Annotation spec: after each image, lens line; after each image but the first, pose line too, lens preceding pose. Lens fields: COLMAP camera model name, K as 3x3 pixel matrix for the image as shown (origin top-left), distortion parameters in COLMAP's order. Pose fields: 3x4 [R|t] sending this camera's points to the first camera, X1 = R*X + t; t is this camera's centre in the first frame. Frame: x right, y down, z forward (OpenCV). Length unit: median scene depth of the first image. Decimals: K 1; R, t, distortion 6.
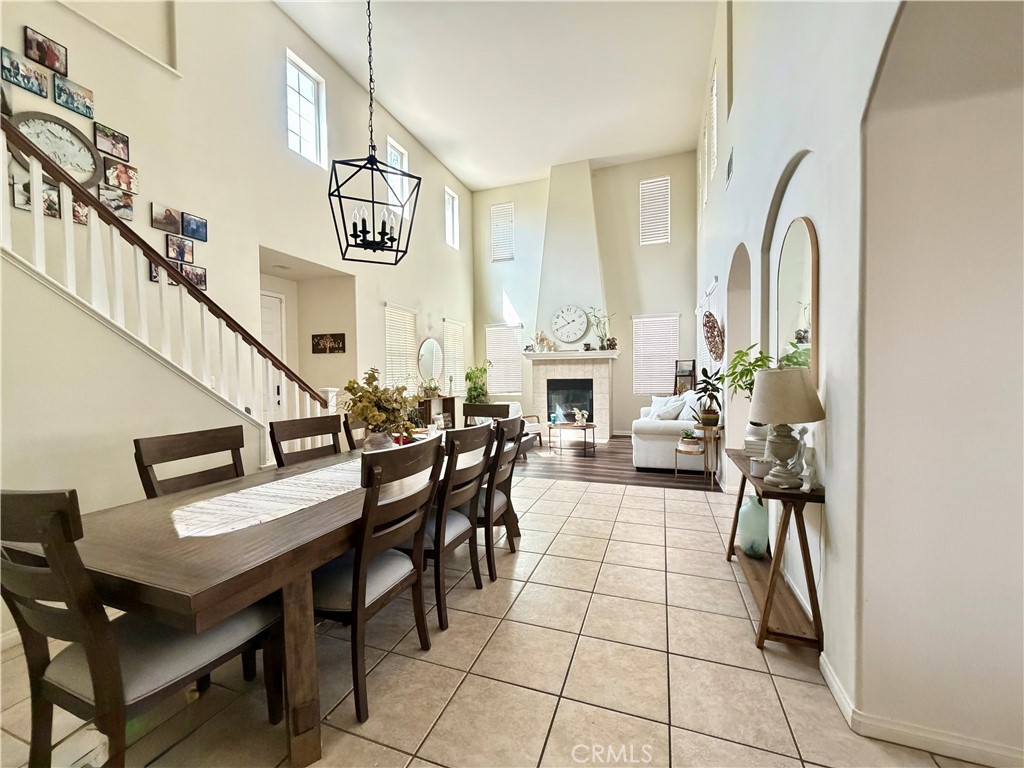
lens RADIAL K [[407.6, 0, 512.6], [0, 407.6, 384.0], [0, 0, 1]] dist [0.001186, 0.000183]
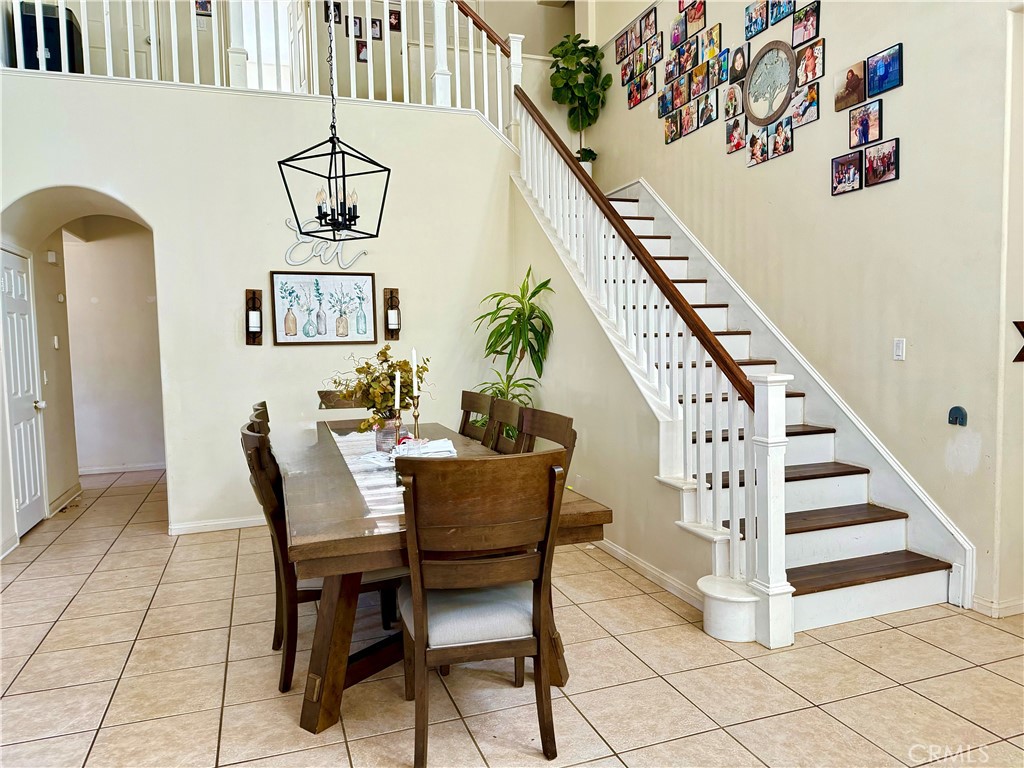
lens RADIAL K [[730.0, 0, 508.5], [0, 730.0, 385.7], [0, 0, 1]] dist [0.010208, -0.032558]
pose [[-0.777751, 0.064114, -0.625295, 0.276794], [0.009541, 0.995874, 0.090244, -0.054065], [0.628500, 0.064221, -0.775153, 1.529140]]
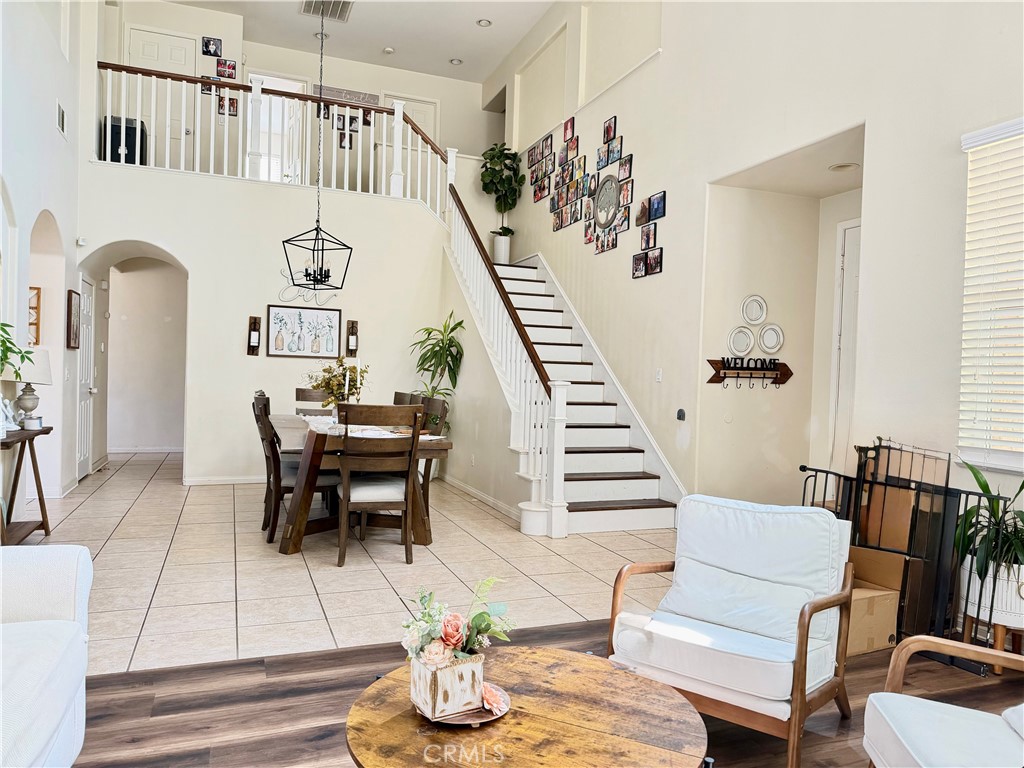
lens RADIAL K [[730.0, 0, 513.8], [0, 730.0, 388.7], [0, 0, 1]] dist [0.010208, -0.032558]
pose [[-0.751108, -0.005332, -0.660157, 0.562555], [-0.042461, 0.998287, 0.040247, -0.029018], [0.658812, 0.058260, -0.750048, 2.116247]]
